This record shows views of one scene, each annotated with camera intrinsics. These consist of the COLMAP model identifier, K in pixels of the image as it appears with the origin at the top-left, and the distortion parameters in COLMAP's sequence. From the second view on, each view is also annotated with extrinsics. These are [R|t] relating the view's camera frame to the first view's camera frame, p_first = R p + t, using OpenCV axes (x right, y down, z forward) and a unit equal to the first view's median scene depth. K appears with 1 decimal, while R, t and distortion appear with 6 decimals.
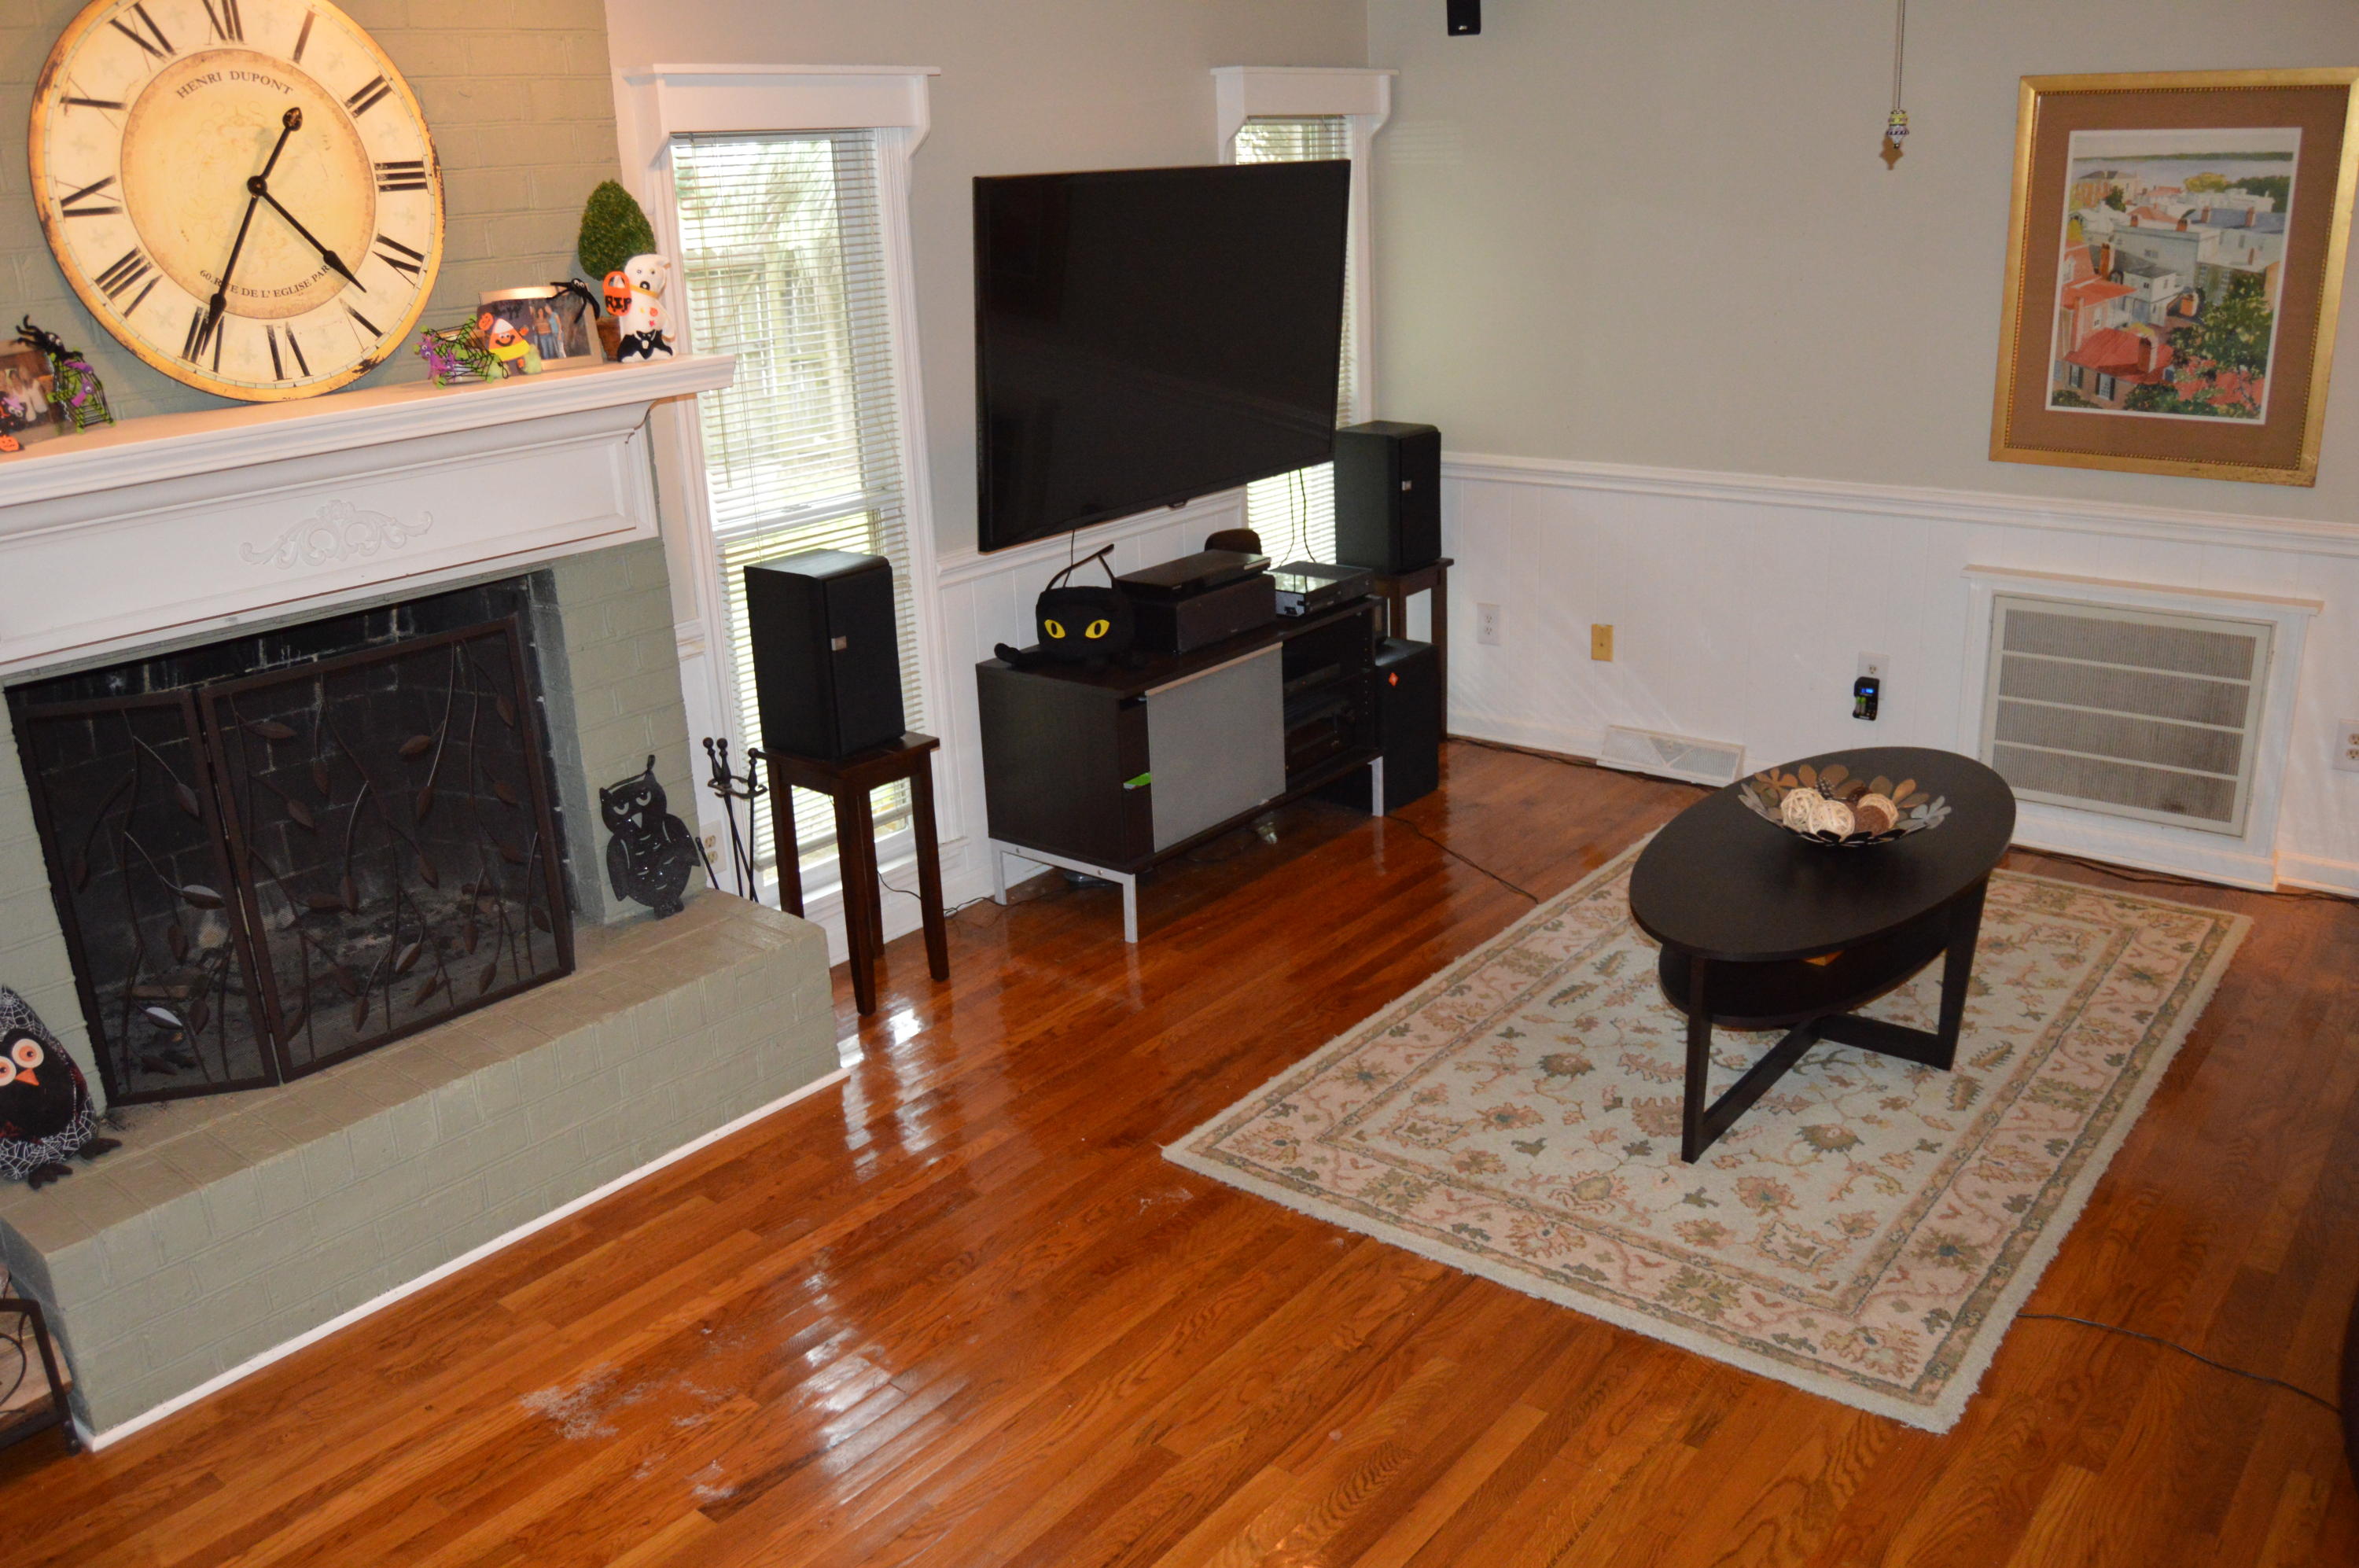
lens RADIAL K [[1874.0, 0, 1183.4], [0, 1874.0, 785.4], [0, 0, 1]] dist [-0.094705, 0.036965]
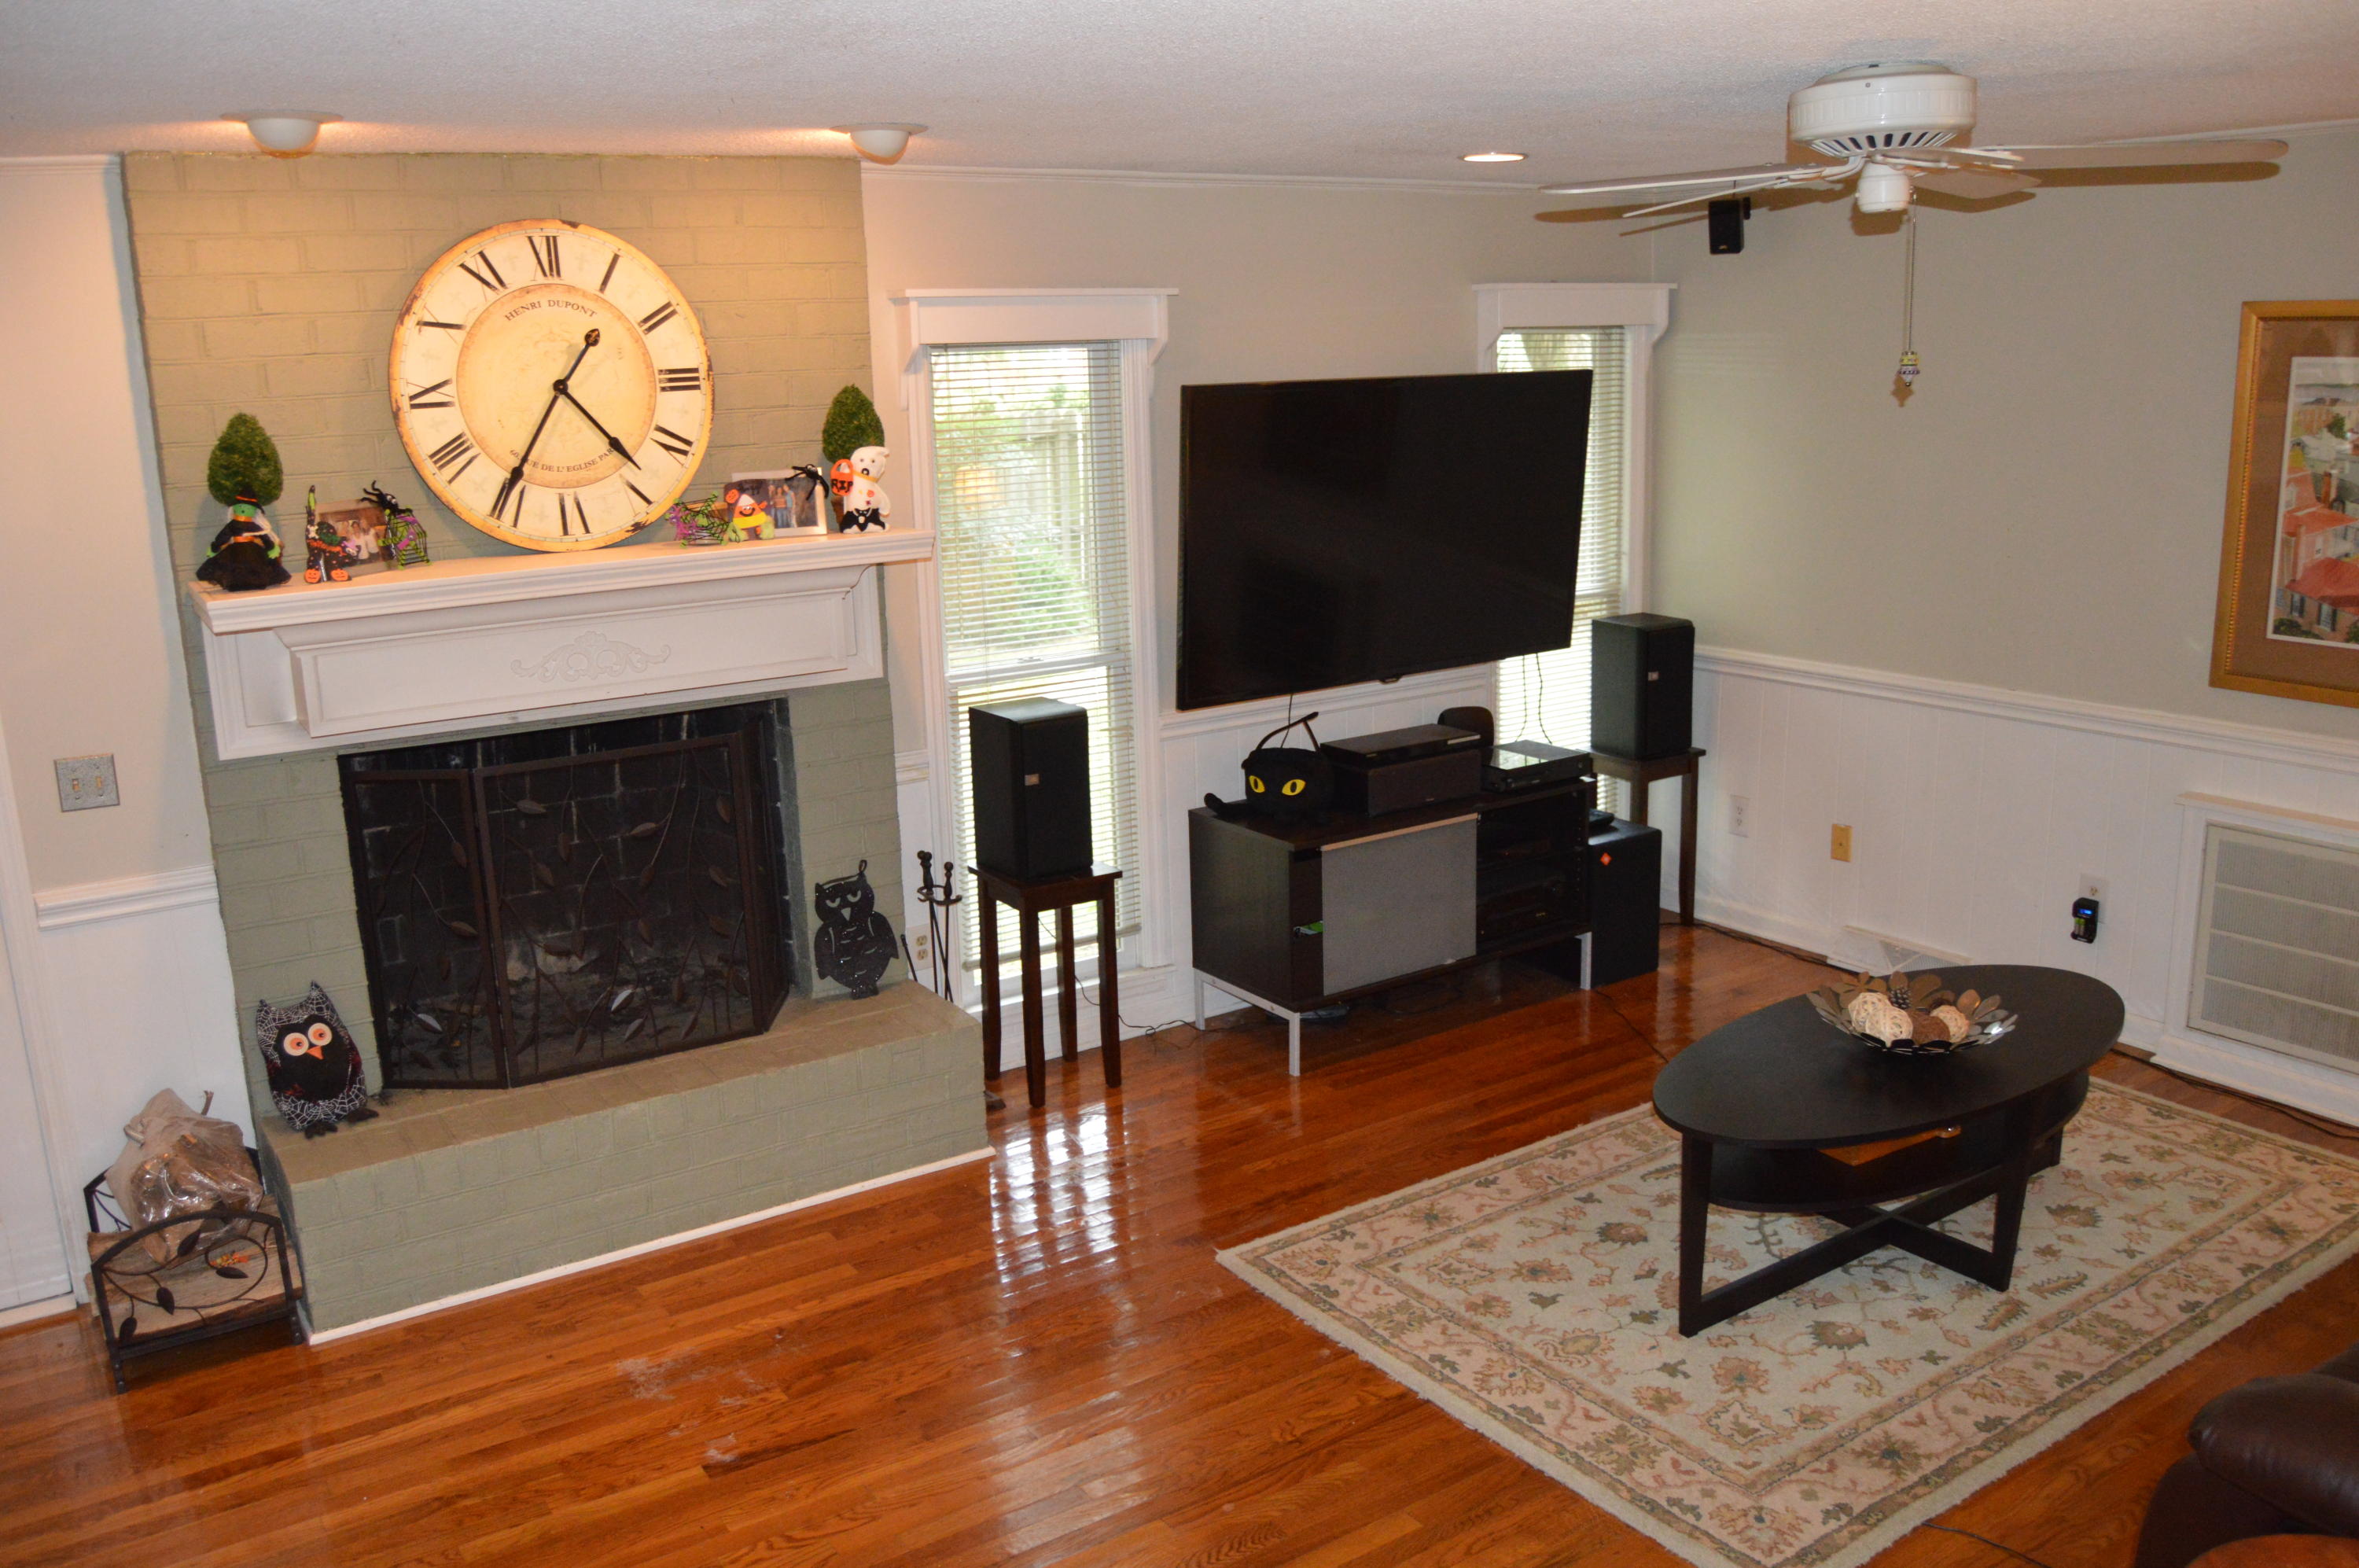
lens RADIAL K [[1874.0, 0, 1183.0], [0, 1874.0, 784.7], [0, 0, 1]] dist [-0.094705, 0.036965]
pose [[0.956317, 0.079575, -0.281292, 0.248447], [-0.102872, 0.992297, -0.069026, -0.002822], [0.273633, 0.094948, 0.957136, -0.089873]]
